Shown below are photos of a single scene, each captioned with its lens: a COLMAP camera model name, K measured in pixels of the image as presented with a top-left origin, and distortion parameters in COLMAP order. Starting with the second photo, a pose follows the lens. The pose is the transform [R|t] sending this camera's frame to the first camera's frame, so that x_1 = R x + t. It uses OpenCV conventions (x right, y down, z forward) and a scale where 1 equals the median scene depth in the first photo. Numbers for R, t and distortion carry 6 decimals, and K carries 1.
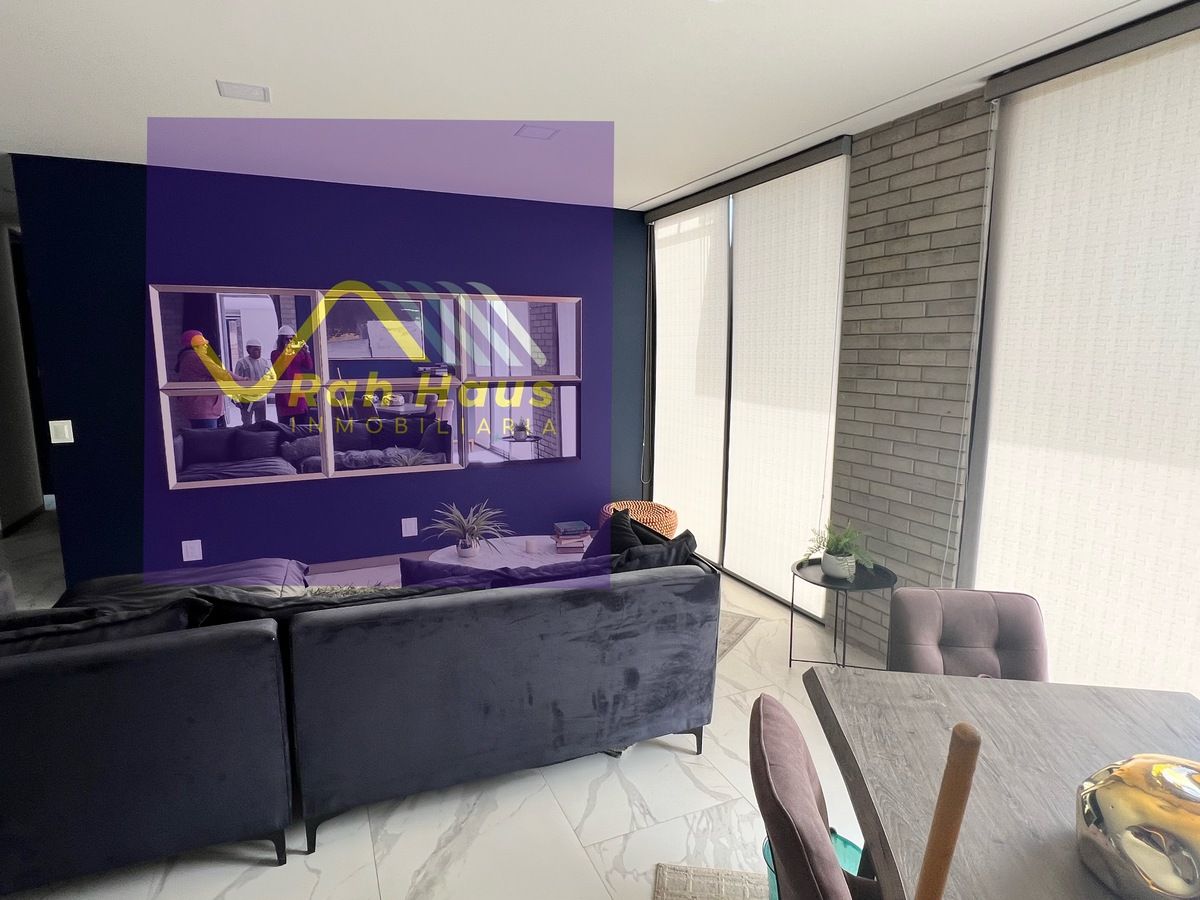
lens RADIAL K [[672.2, 0, 594.6], [0, 672.2, 451.6], [0, 0, 1]] dist [-0.007258, 0.003653]
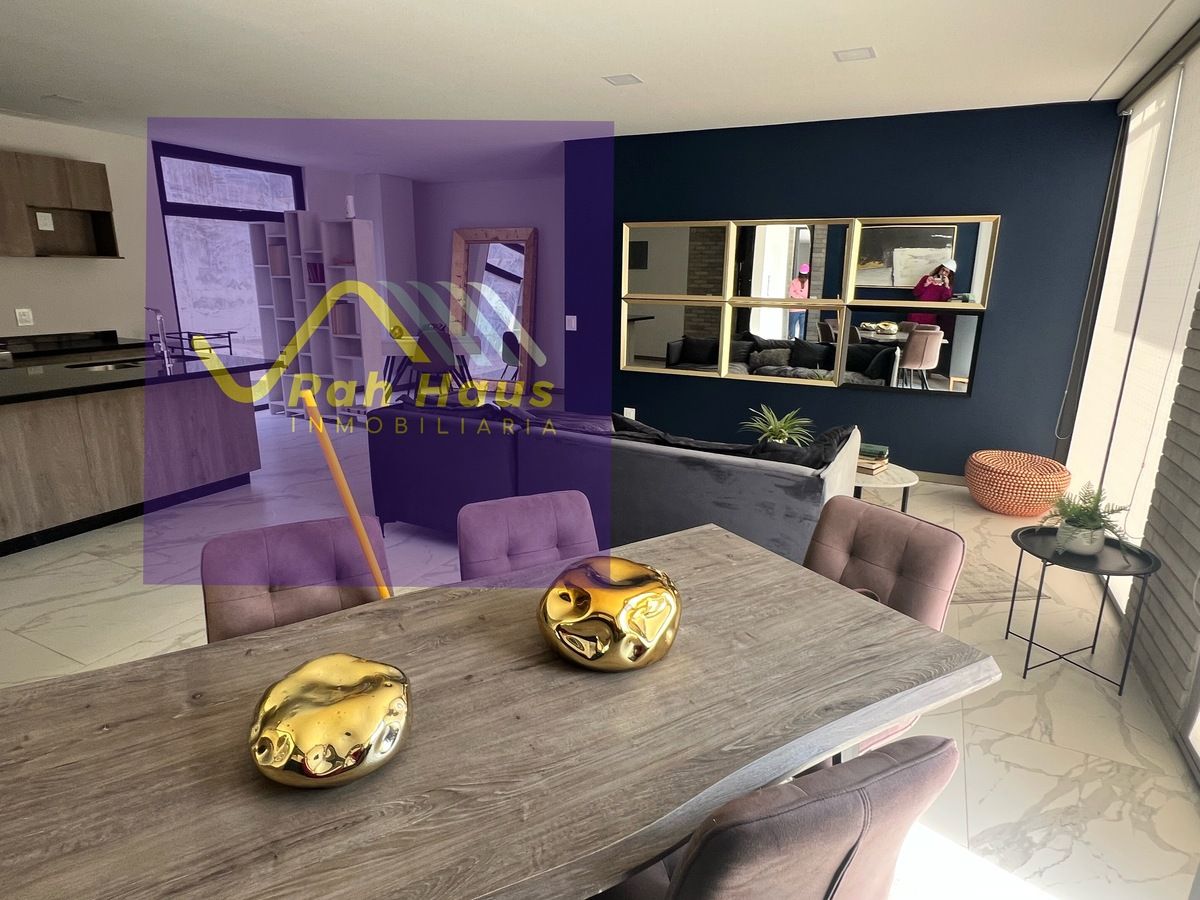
lens RADIAL K [[672.2, 0, 597.3], [0, 672.2, 450.9], [0, 0, 1]] dist [-0.007258, 0.003653]
pose [[0.641727, 0.202408, -0.739741, 0.577711], [-0.131356, 0.979300, 0.154004, 0.015911], [0.755600, -0.001659, 0.655031, 0.022744]]
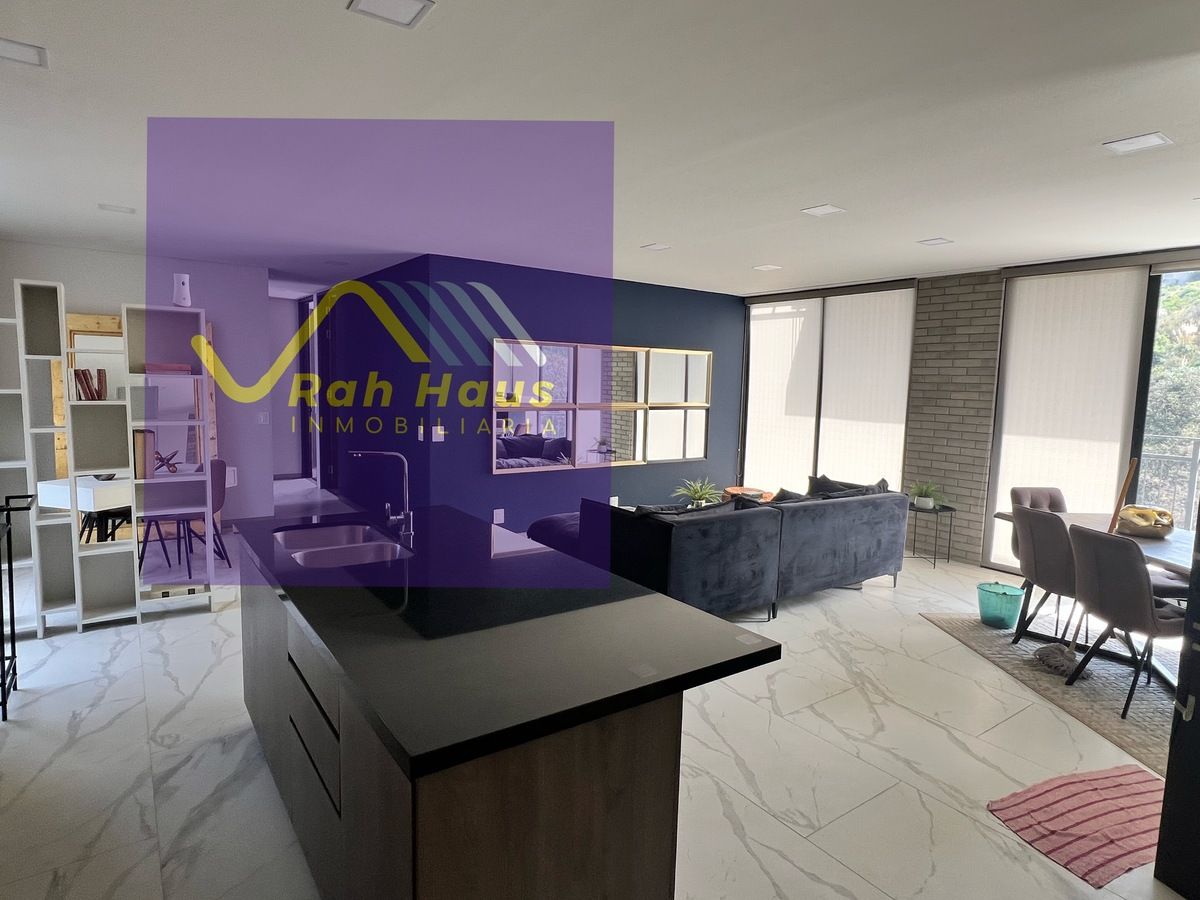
lens RADIAL K [[672.2, 0, 602.0], [0, 672.2, 449.3], [0, 0, 1]] dist [-0.007258, 0.003653]
pose [[0.976488, 0.002005, 0.215563, -0.946967], [0.009176, 0.998664, -0.050858, 0.106026], [-0.215377, 0.051641, 0.975165, -0.668249]]
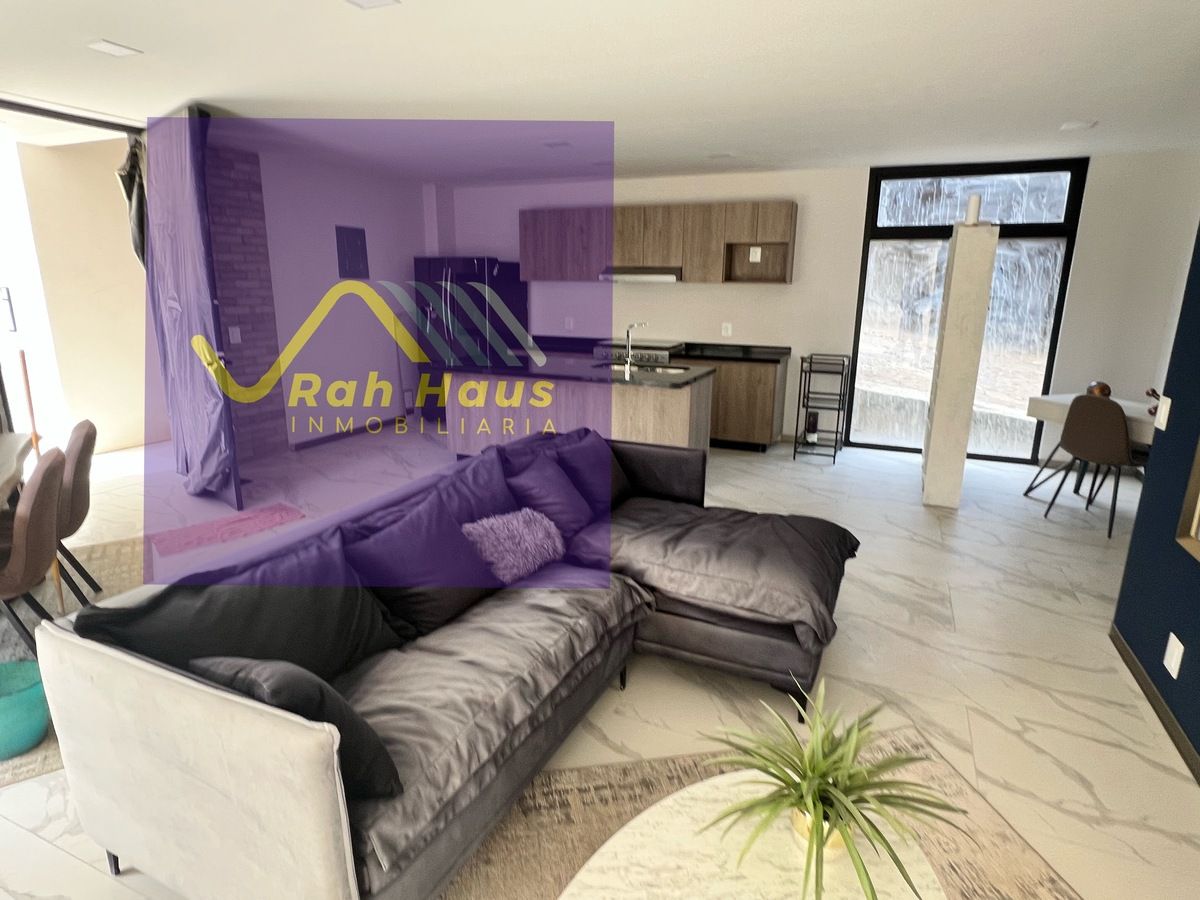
lens RADIAL K [[672.2, 0, 609.7], [0, 672.2, 453.4], [0, 0, 1]] dist [-0.007258, 0.003653]
pose [[-0.733262, 0.136250, -0.666156, 0.133201], [-0.125665, 0.935684, 0.329701, -0.158462], [0.668233, 0.325470, -0.668979, 1.351877]]
